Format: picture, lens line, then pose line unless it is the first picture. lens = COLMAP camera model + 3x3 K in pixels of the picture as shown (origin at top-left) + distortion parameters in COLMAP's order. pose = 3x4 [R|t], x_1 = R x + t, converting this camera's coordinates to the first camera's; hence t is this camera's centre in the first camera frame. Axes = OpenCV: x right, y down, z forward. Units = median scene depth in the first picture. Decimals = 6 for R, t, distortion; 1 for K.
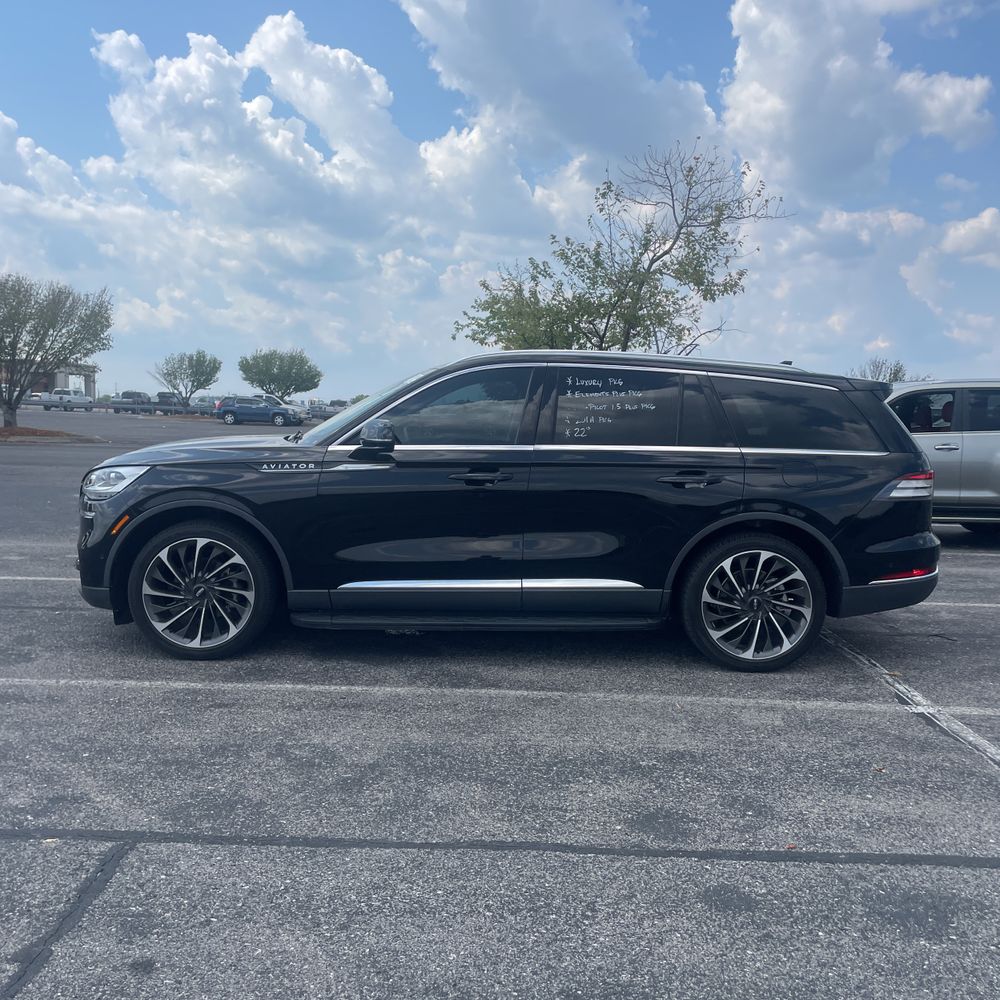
lens RADIAL K [[1010.6, 0, 496.4], [0, 1010.6, 499.6], [0, 0, 1]] dist [0.020418, 0.000000]
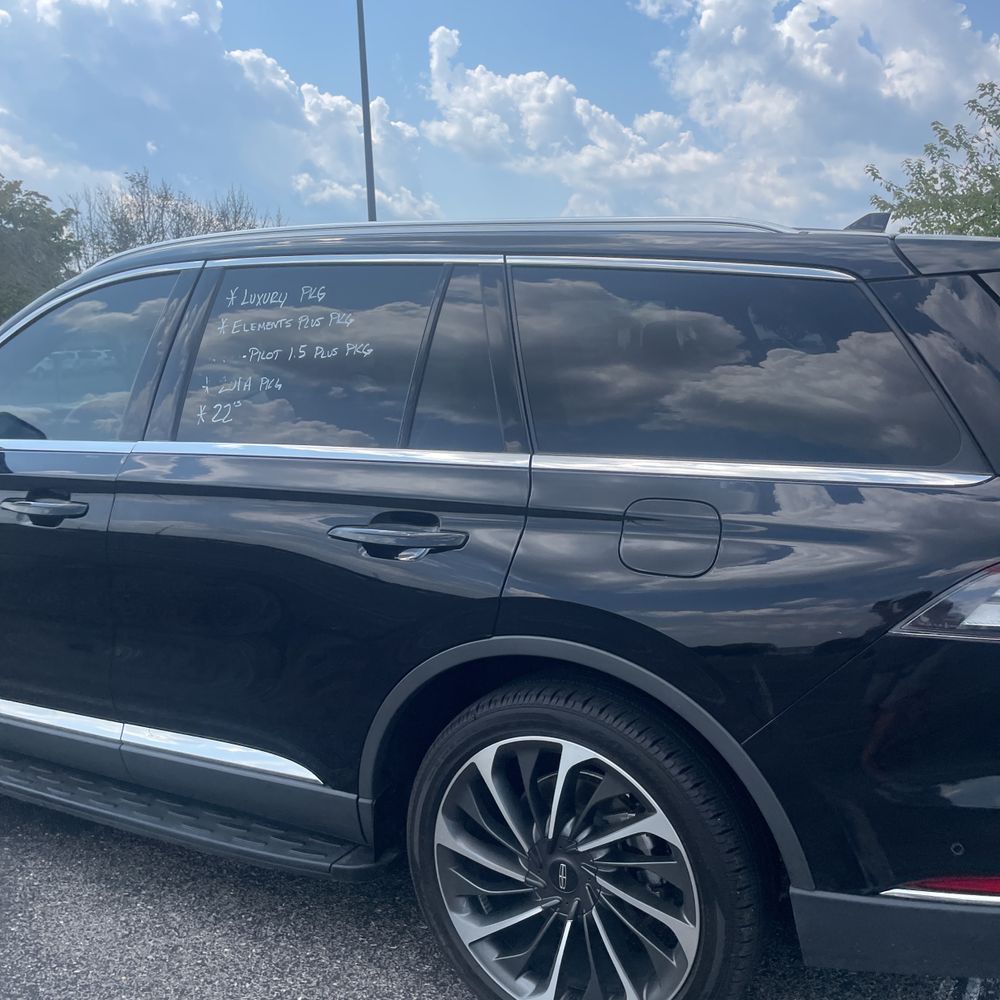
lens RADIAL K [[1010.6, 0, 519.8], [0, 1010.6, 502.2], [0, 0, 1]] dist [0.020418, 0.000000]
pose [[0.874006, 0.039829, -0.484280, 0.404283], [-0.009547, 0.997850, 0.064838, -0.055965], [0.485822, -0.052045, 0.872507, 0.655069]]
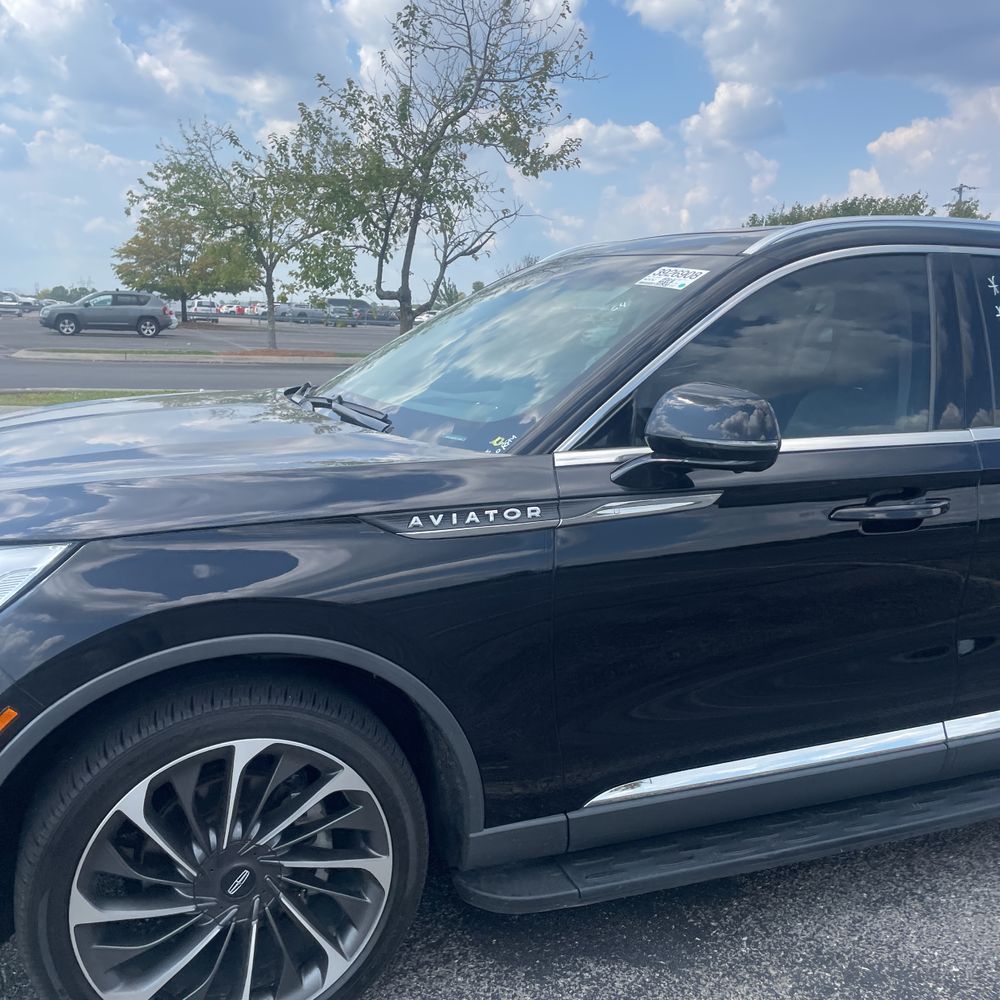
lens RADIAL K [[1010.6, 0, 499.9], [0, 1010.6, 493.0], [0, 0, 1]] dist [0.020418, 0.000000]
pose [[0.933422, -0.057865, 0.354084, -0.313492], [0.022621, 0.994437, 0.102880, -0.075623], [-0.358067, -0.088020, 0.929538, 0.626513]]
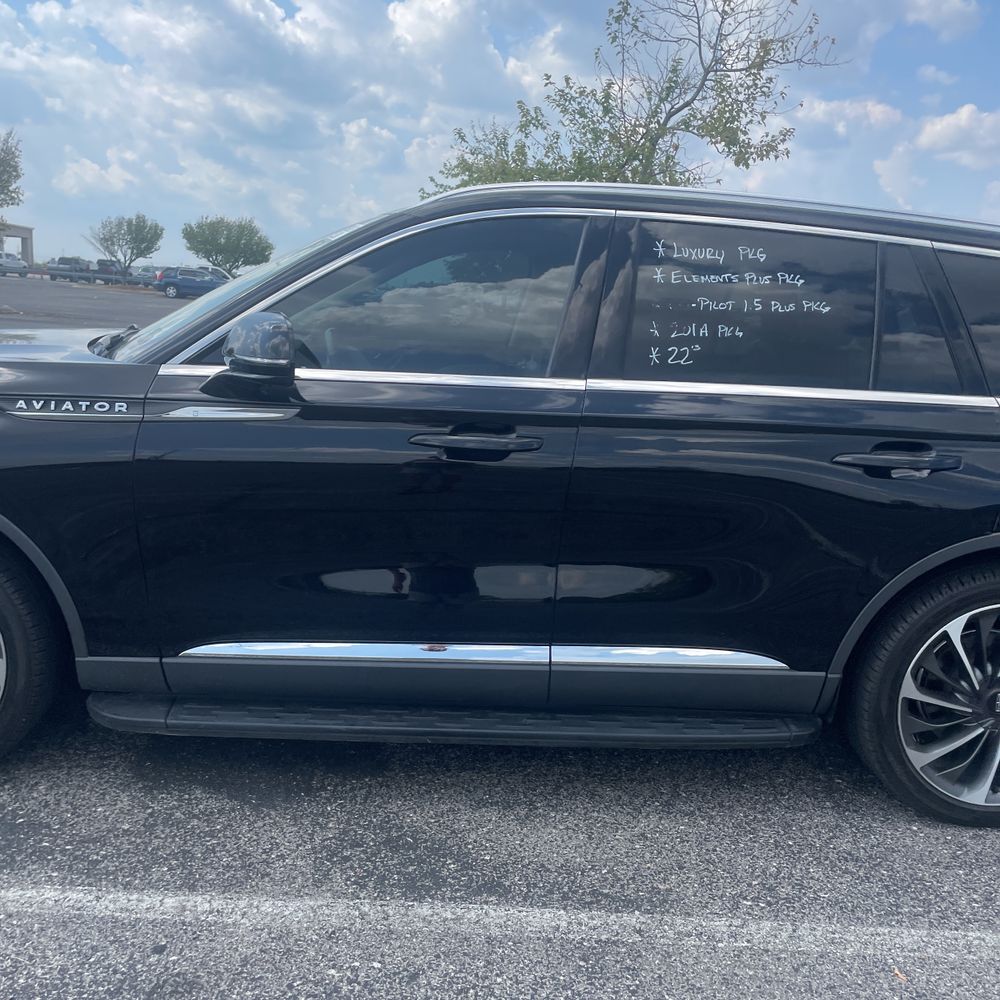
lens RADIAL K [[1010.6, 0, 496.8], [0, 1010.6, 499.8], [0, 0, 1]] dist [0.020418, 0.000000]
pose [[0.998602, 0.030836, 0.042928, -0.024518], [-0.035448, 0.993168, 0.111183, -0.046835], [-0.039206, -0.112549, 0.992872, 0.492014]]
